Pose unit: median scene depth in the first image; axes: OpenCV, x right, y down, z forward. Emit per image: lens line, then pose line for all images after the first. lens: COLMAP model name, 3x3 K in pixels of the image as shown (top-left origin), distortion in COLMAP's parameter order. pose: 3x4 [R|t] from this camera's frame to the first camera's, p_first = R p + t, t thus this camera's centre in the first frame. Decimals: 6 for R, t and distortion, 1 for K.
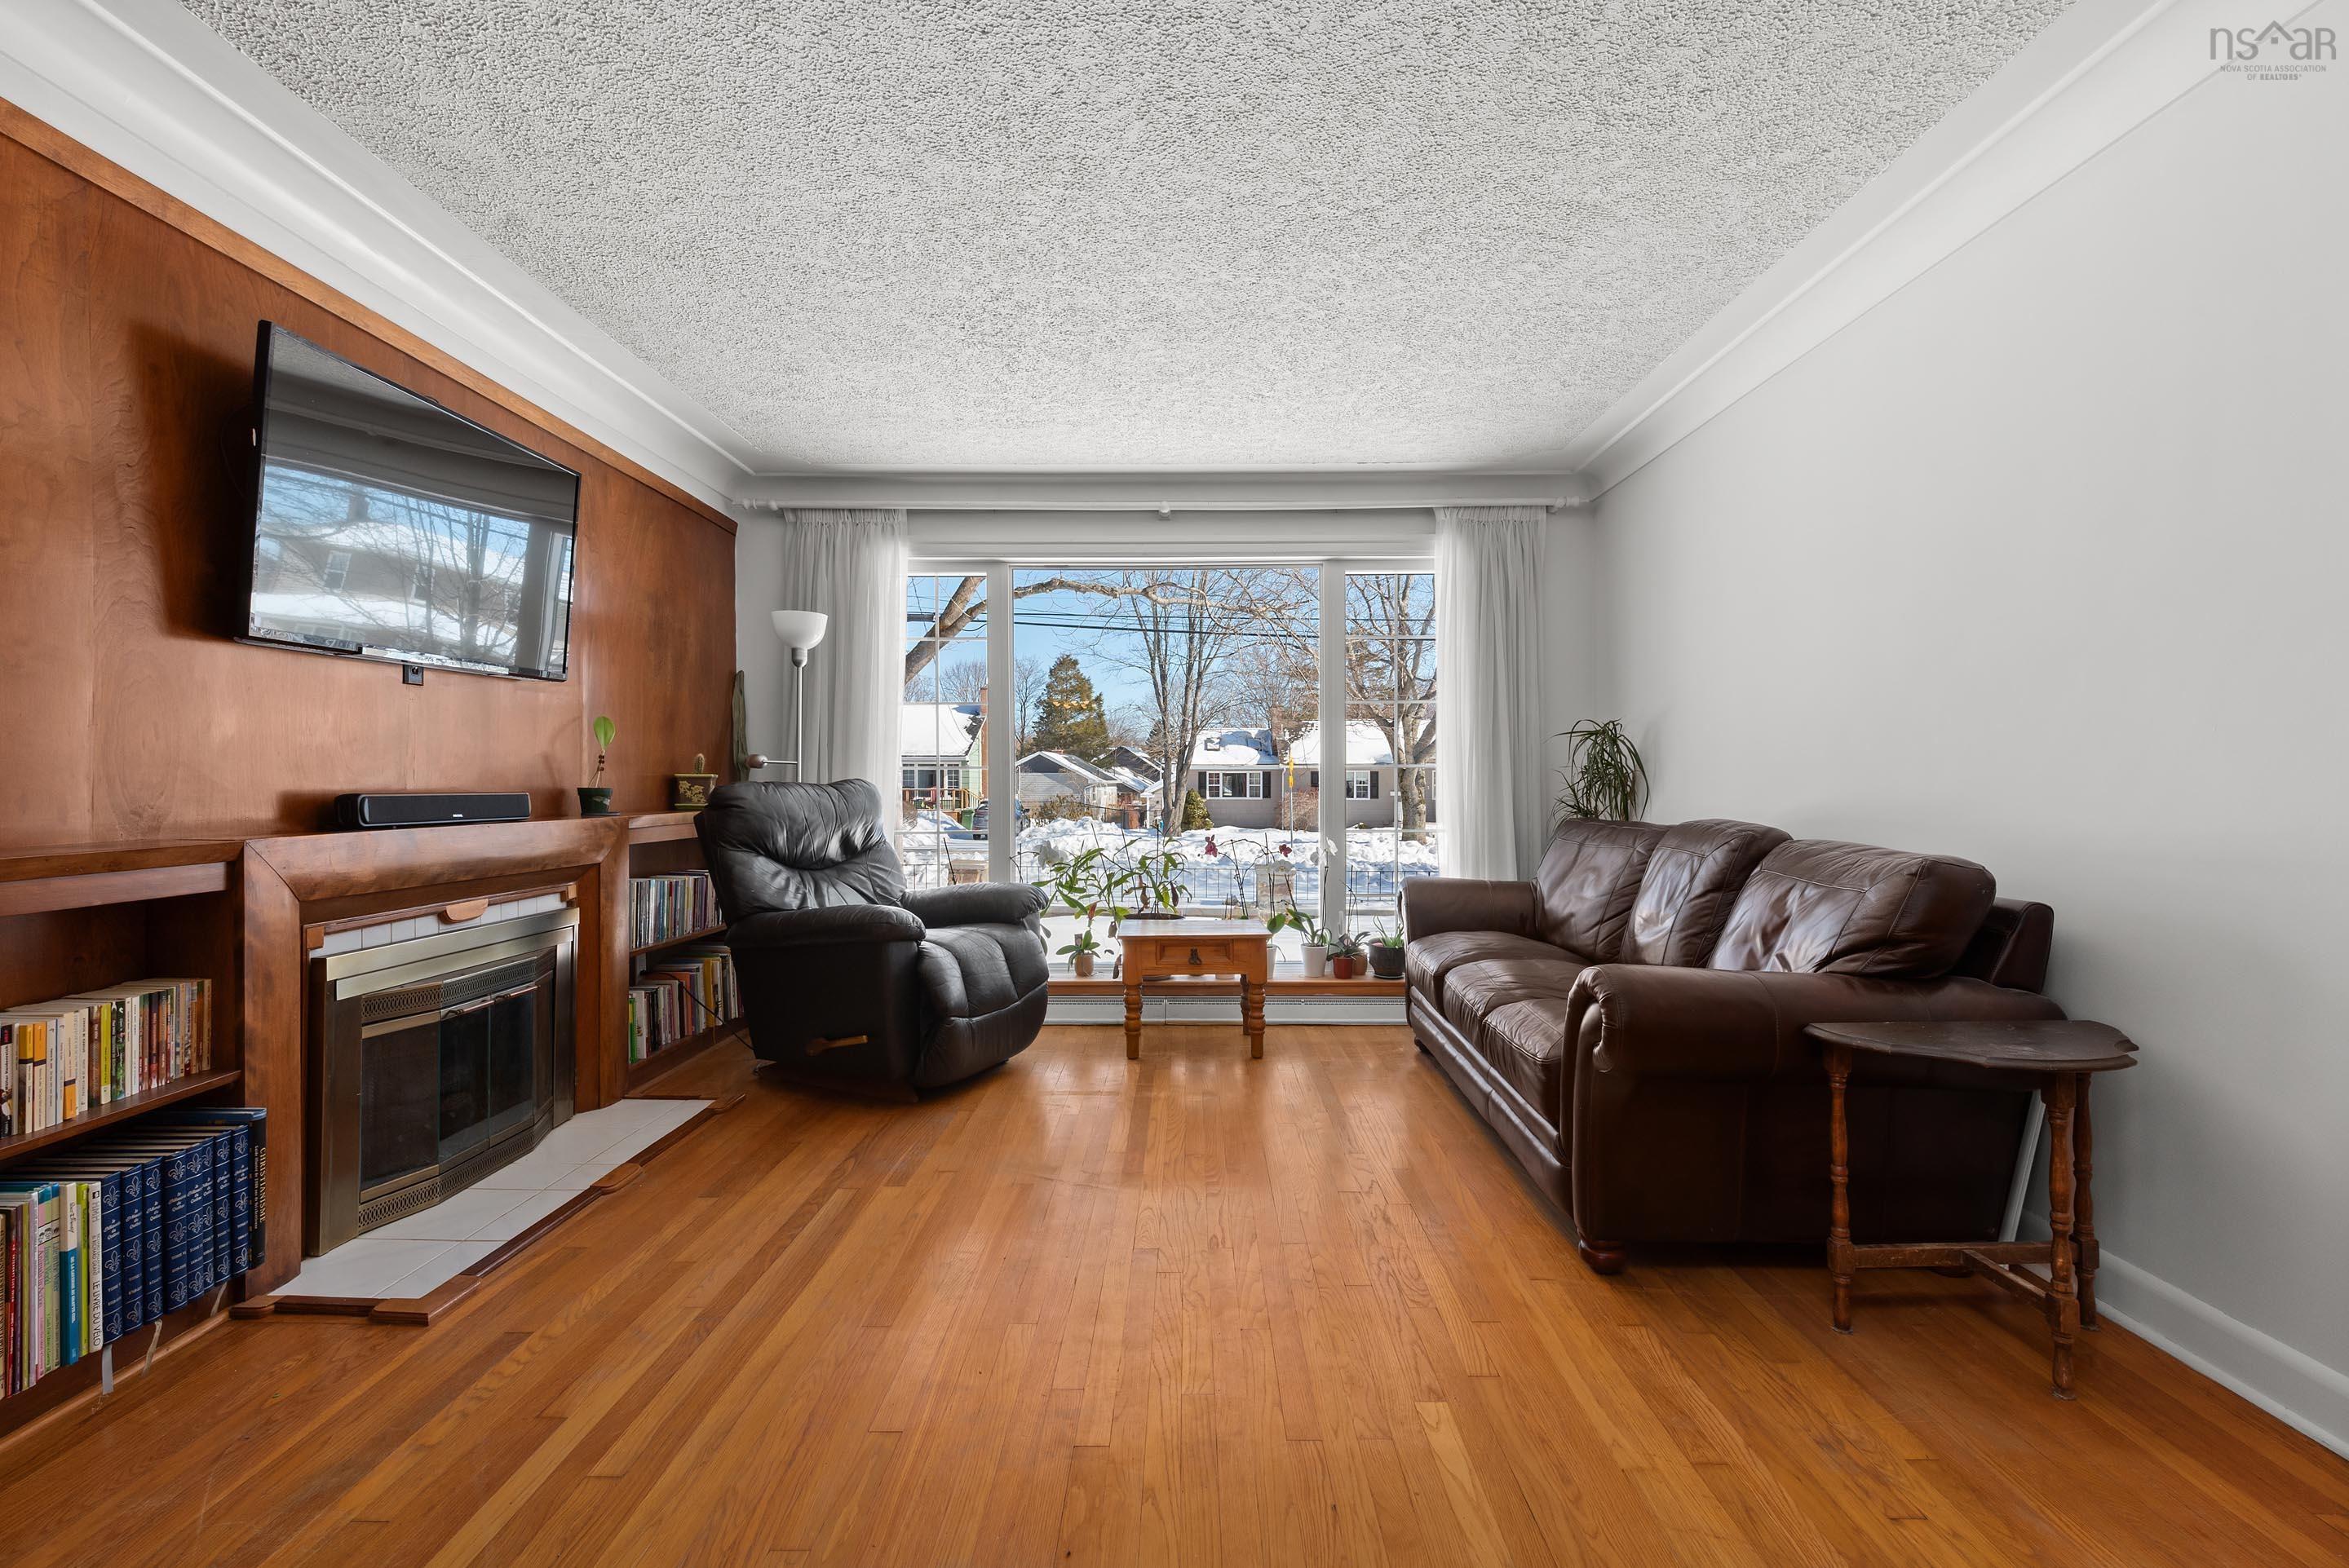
lens RADIAL K [[1054.2, 0, 1180.8], [0, 1054.2, 798.8], [0, 0, 1]] dist [0.015379, -0.002404]
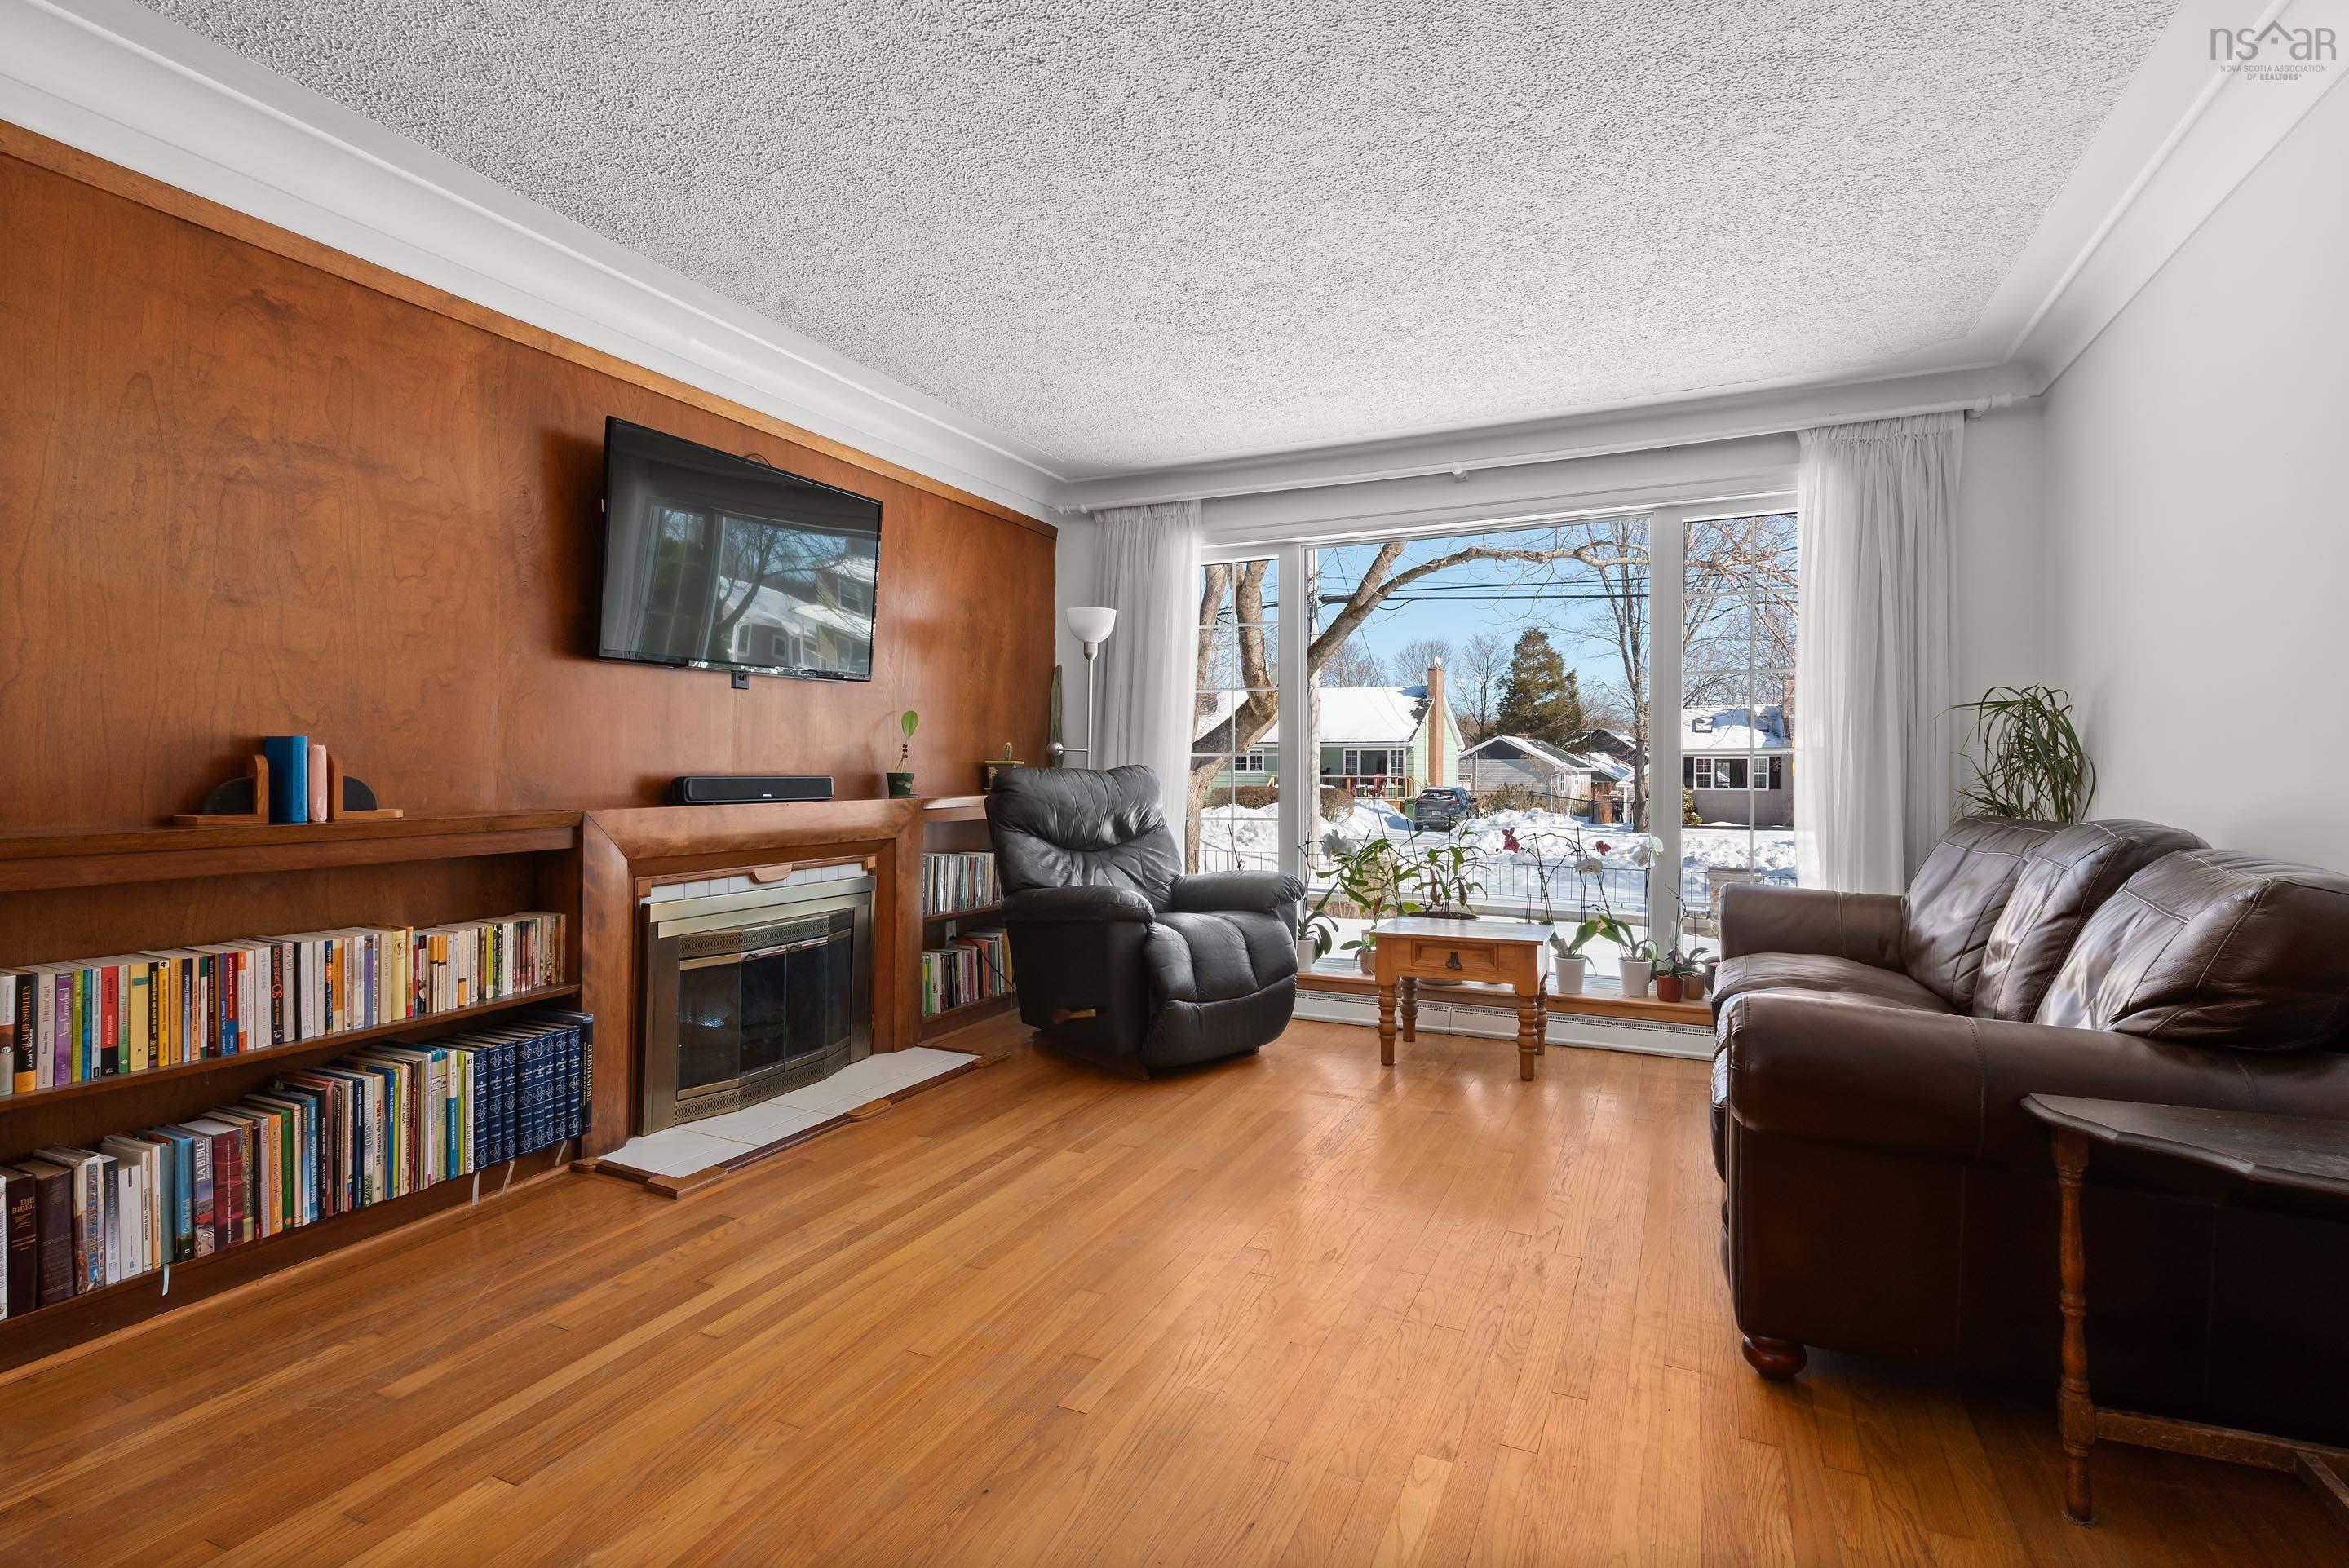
lens RADIAL K [[1120.8, 0, 1177.7], [0, 1120.8, 780.2], [0, 0, 1]] dist [0.020210, -0.004449]
pose [[0.909636, 0.005005, -0.415376, 0.256404], [-0.007604, 0.999960, -0.004603, 0.000947], [0.415337, 0.007346, 0.909638, 0.021118]]
